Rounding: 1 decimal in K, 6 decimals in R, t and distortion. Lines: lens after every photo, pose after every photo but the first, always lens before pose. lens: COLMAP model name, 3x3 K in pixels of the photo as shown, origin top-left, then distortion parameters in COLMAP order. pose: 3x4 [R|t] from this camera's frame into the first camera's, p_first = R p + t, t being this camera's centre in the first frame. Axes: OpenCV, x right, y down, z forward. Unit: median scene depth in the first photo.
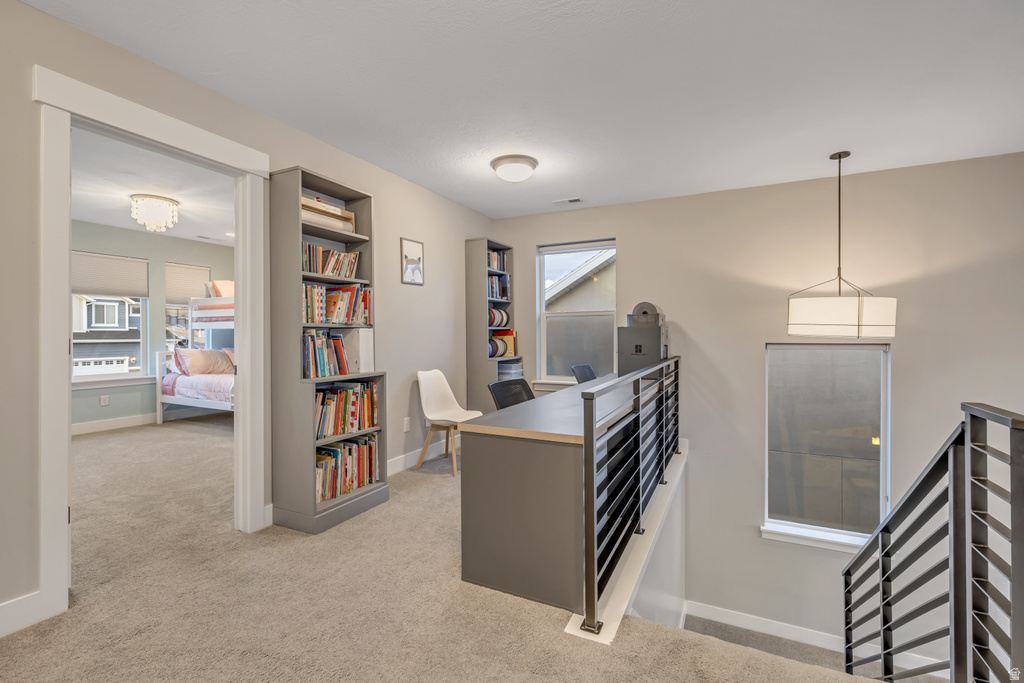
lens RADIAL K [[456.0, 0, 513.2], [0, 456.0, 329.5], [0, 0, 1]] dist [-0.000476, 0.000360]
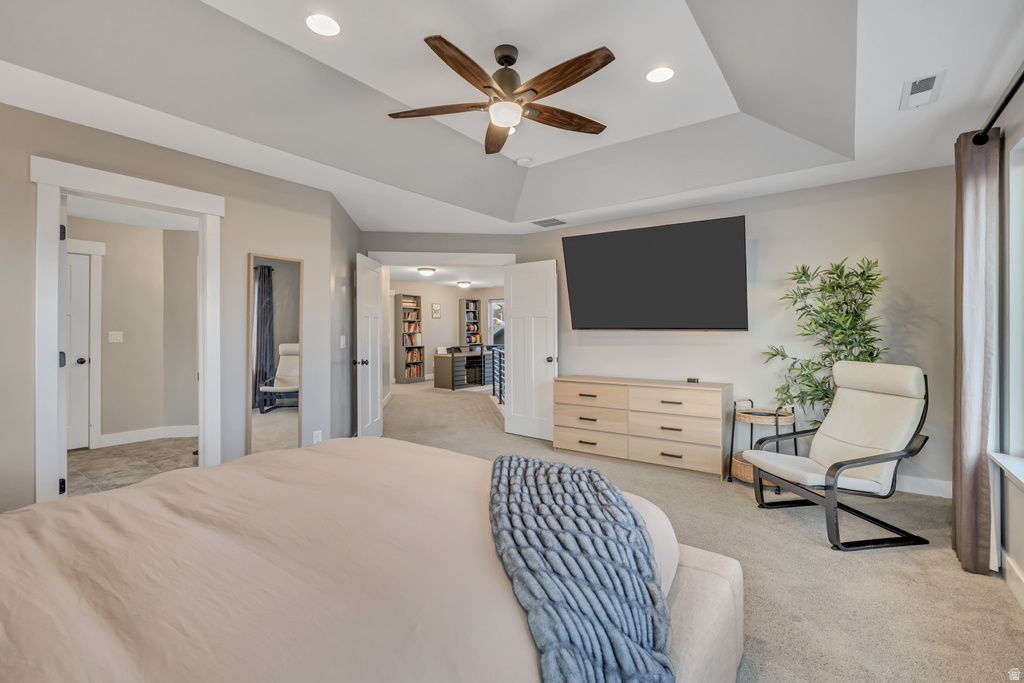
lens RADIAL K [[456.0, 0, 513.2], [0, 456.0, 329.5], [0, 0, 1]] dist [-0.000476, 0.000360]
pose [[0.982277, 0.011477, -0.187085, 1.106727], [-0.009066, 0.999865, 0.013734, -0.091140], [0.187217, -0.011794, 0.982248, -2.457409]]
